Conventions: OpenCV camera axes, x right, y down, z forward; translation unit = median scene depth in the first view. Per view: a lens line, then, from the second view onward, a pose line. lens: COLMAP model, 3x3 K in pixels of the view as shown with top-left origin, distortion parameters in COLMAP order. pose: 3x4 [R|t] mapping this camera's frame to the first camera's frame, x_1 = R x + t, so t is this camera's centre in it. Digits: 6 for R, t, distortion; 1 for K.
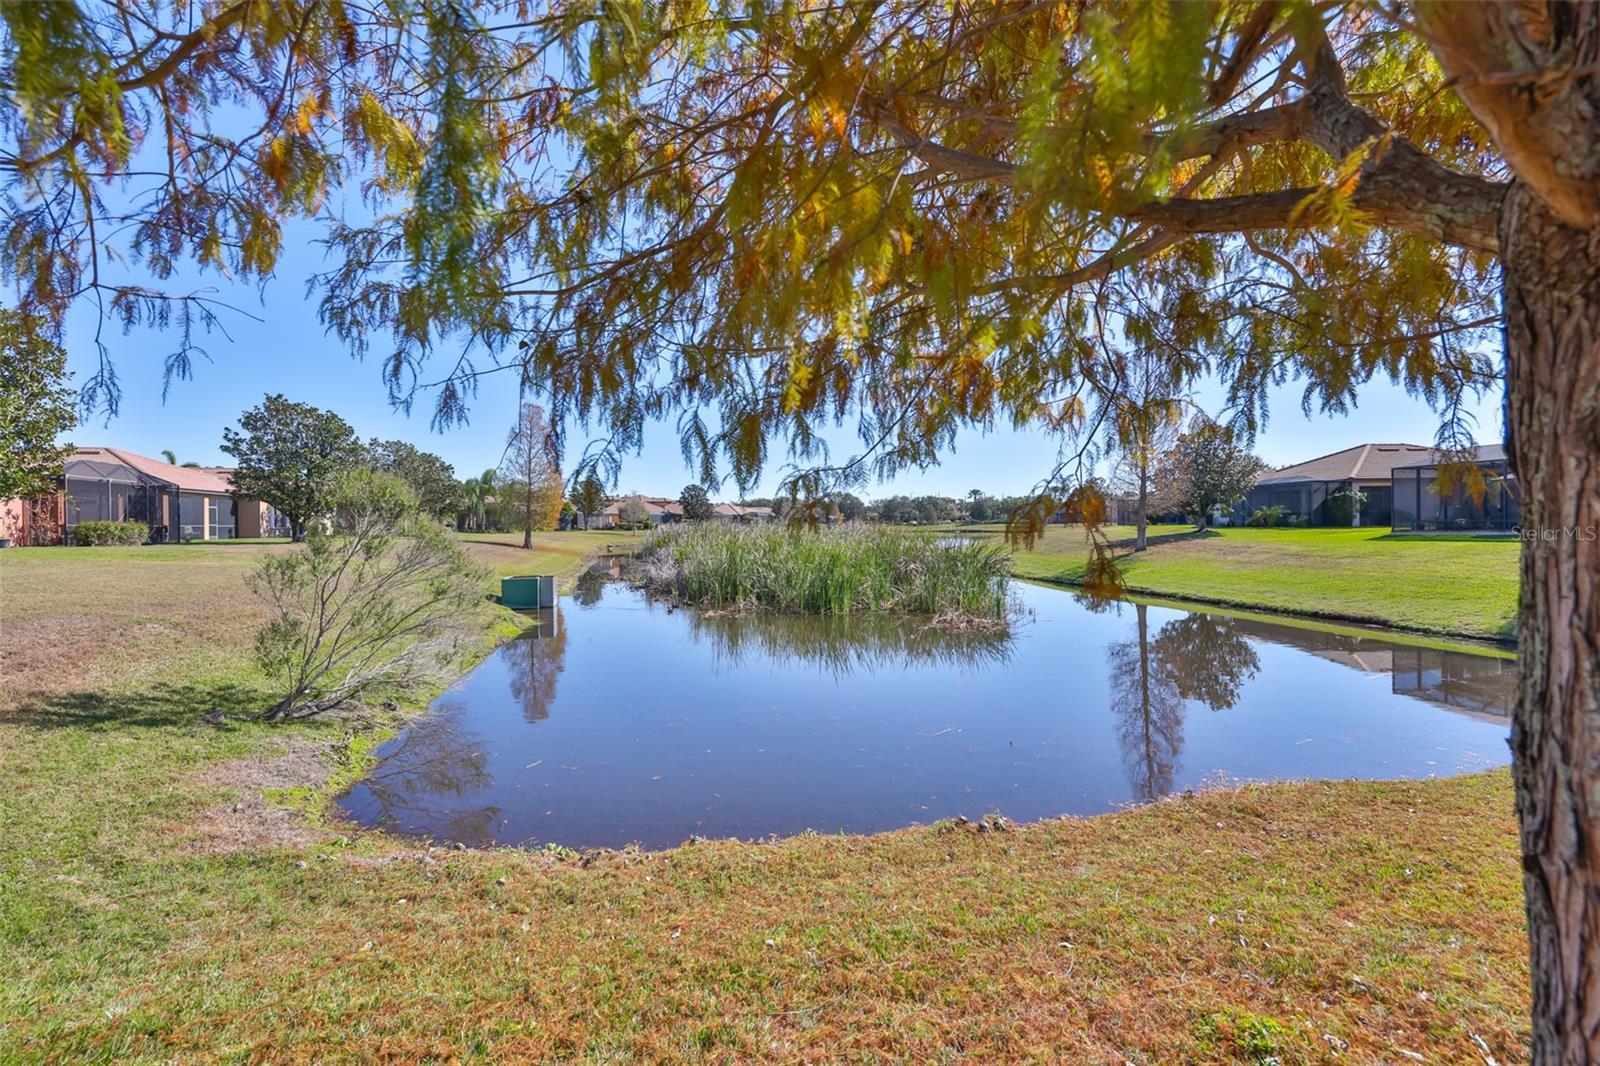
lens RADIAL K [[677.6, 0, 787.9], [0, 677.6, 532.3], [0, 0, 1]] dist [-0.001181, 0.000051]
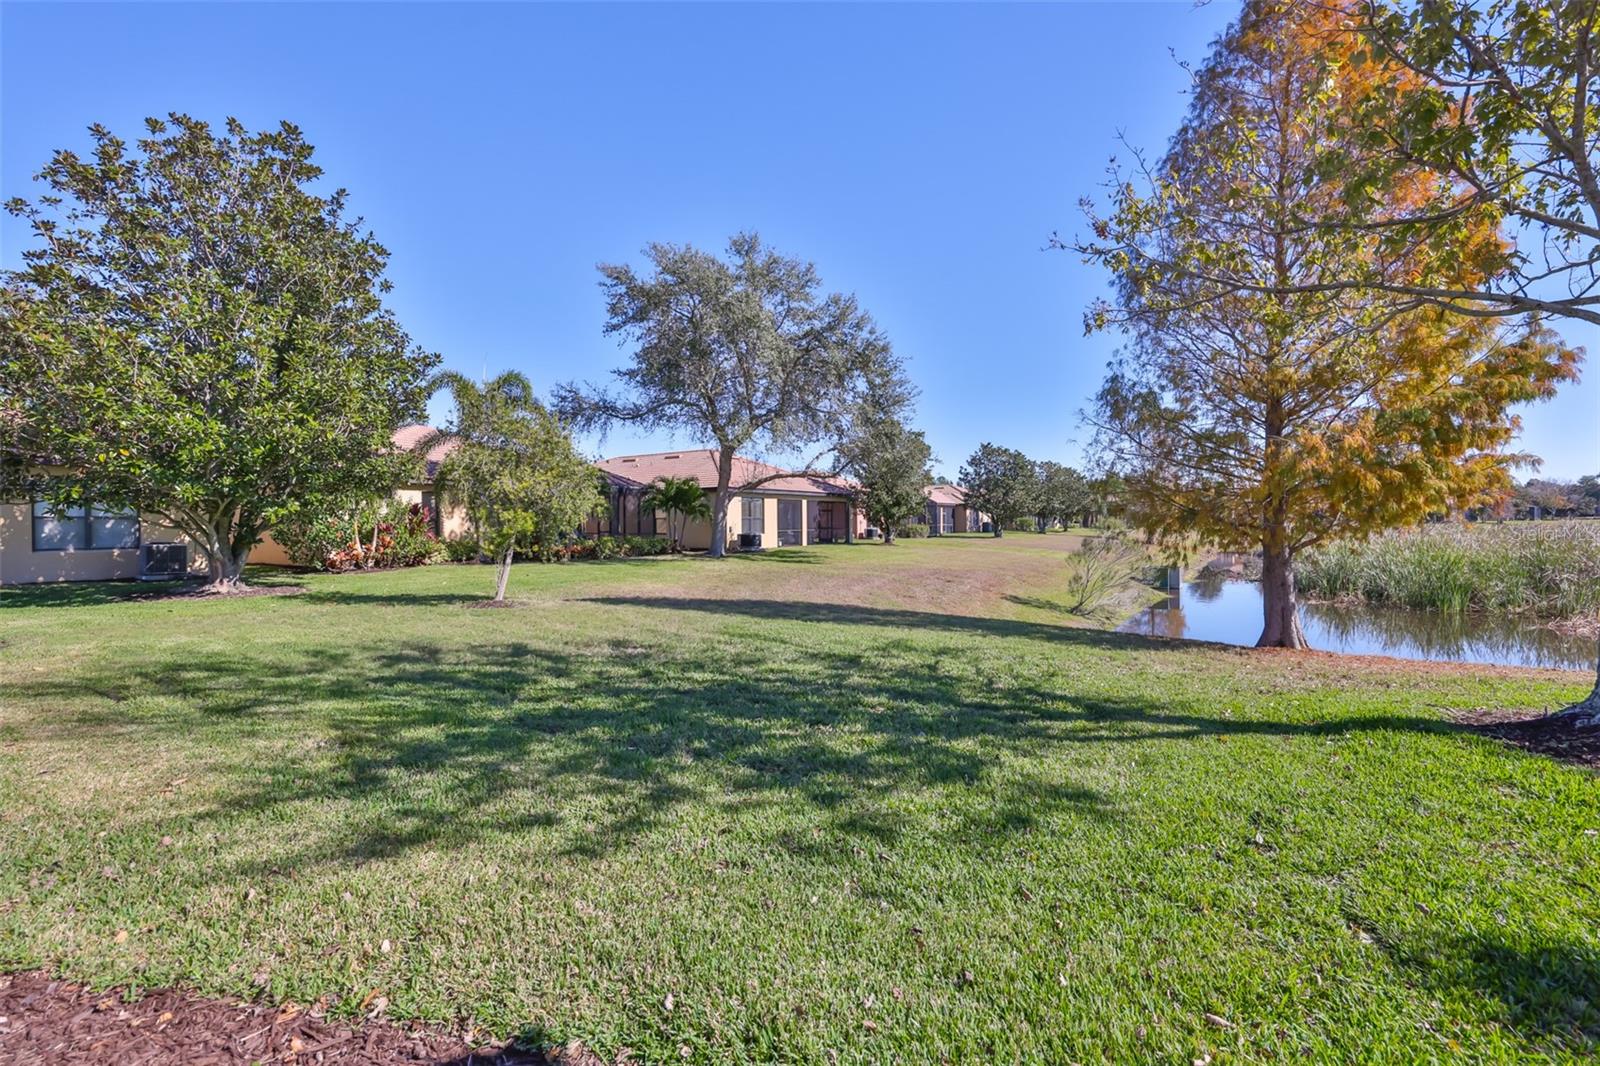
lens RADIAL K [[677.6, 0, 796.2], [0, 677.6, 524.6], [0, 0, 1]] dist [-0.001181, 0.000051]
pose [[0.673813, 0.008388, -0.738854, 0.113340], [-0.007524, 0.999962, 0.004491, -0.017520], [0.738863, 0.002533, 0.673850, -0.392311]]
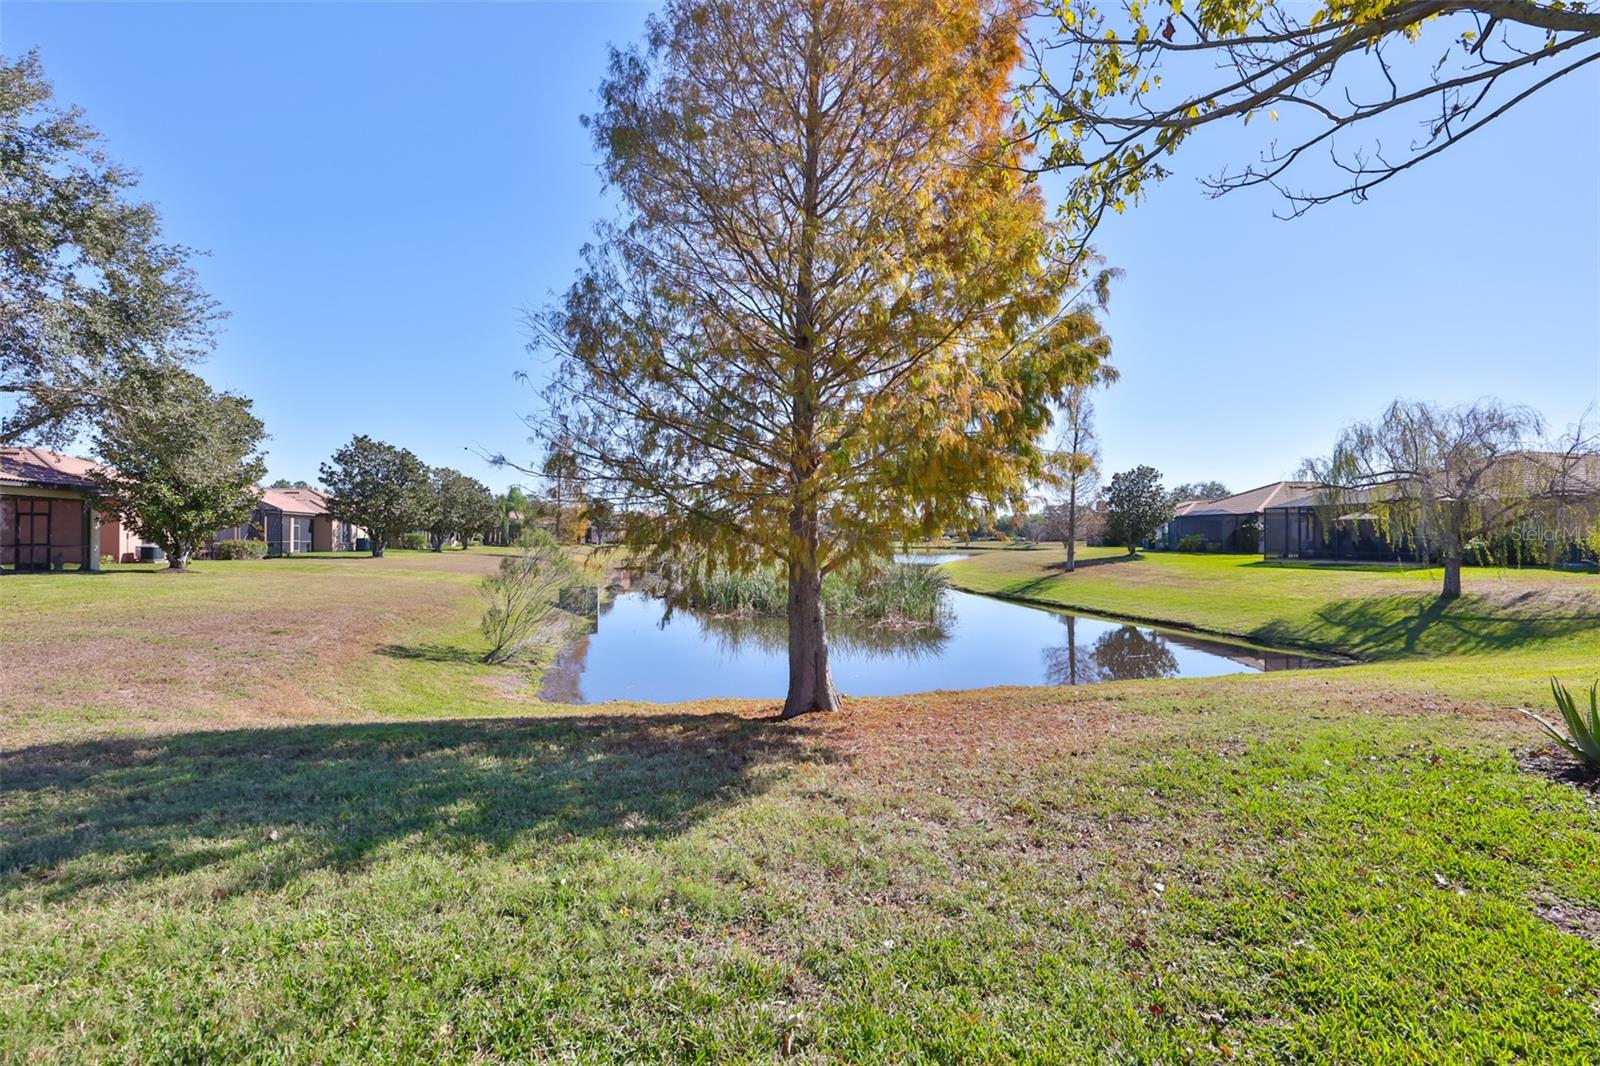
lens RADIAL K [[677.6, 0, 798.2], [0, 677.6, 534.4], [0, 0, 1]] dist [-0.001181, 0.000051]
pose [[0.999882, 0.012061, 0.009566, 0.019410], [-0.011898, 0.999786, -0.016910, -0.014213], [-0.009768, 0.016794, 0.999811, -0.224623]]
